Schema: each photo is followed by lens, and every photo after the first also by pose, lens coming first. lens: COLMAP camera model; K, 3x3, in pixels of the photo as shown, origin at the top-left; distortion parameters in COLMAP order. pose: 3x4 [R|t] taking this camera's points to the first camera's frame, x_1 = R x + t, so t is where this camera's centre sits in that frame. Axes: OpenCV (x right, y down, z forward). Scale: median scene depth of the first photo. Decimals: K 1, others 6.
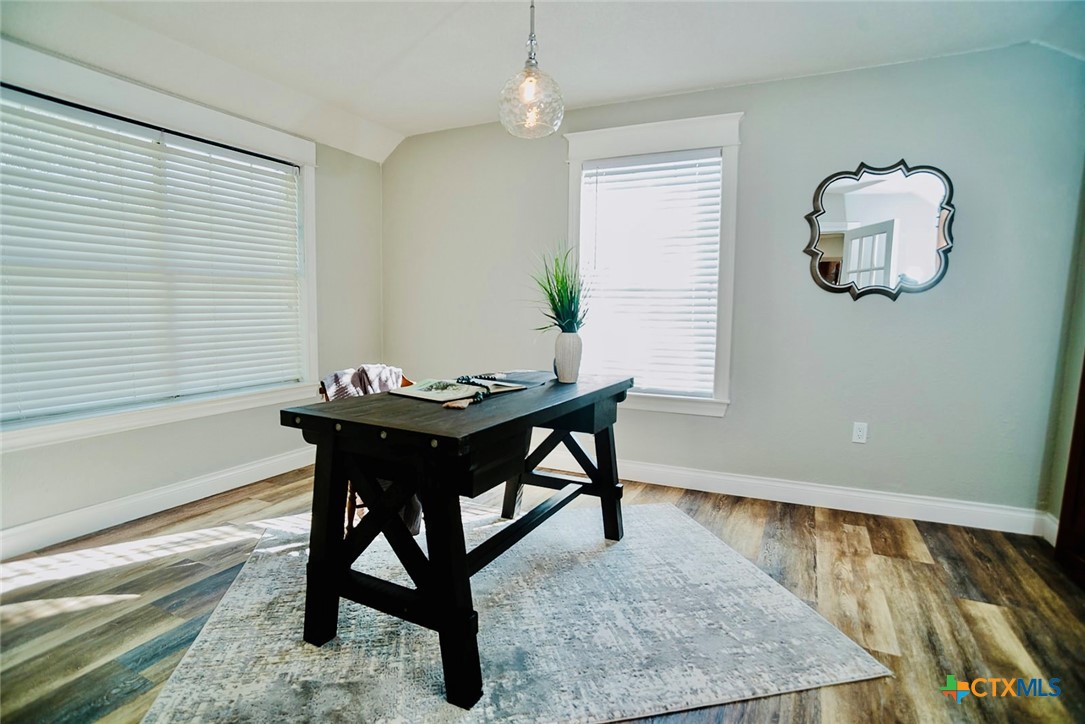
lens RADIAL K [[549.8, 0, 538.3], [0, 549.8, 366.3], [0, 0, 1]] dist [-0.095628, 0.044455]
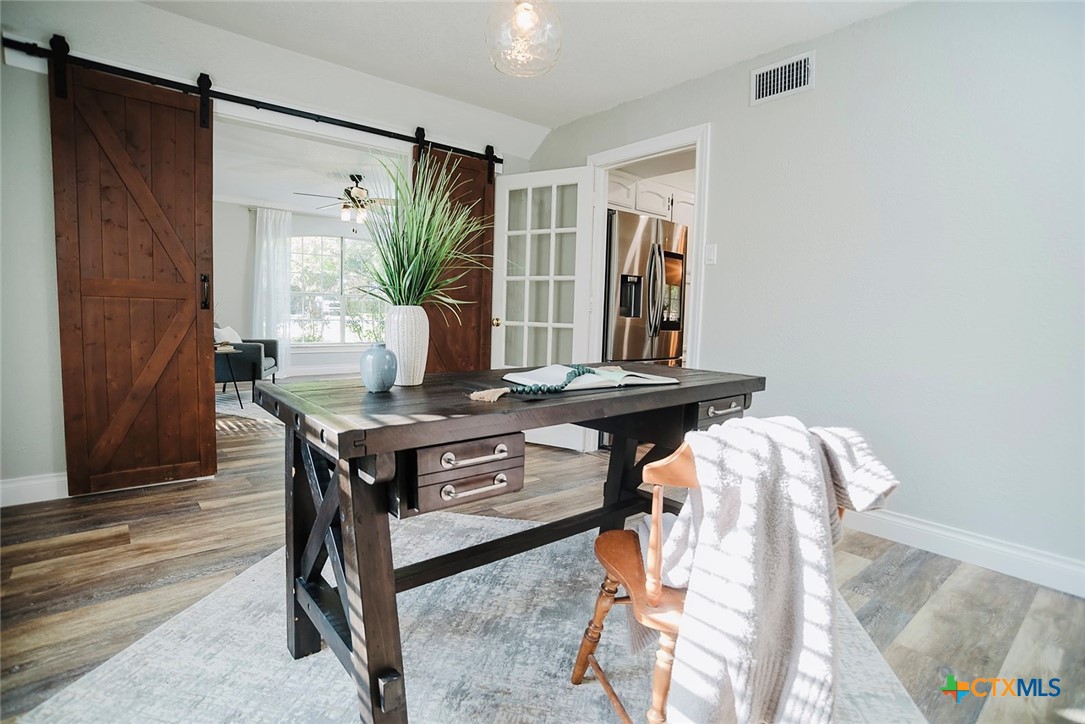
lens RADIAL K [[549.8, 0, 538.3], [0, 549.8, 366.3], [0, 0, 1]] dist [-0.095628, 0.044455]
pose [[-0.912710, -0.078146, 0.401066, -0.337366], [0.006916, 0.978447, 0.206384, -0.120353], [-0.408550, 0.191142, -0.892497, 1.498047]]
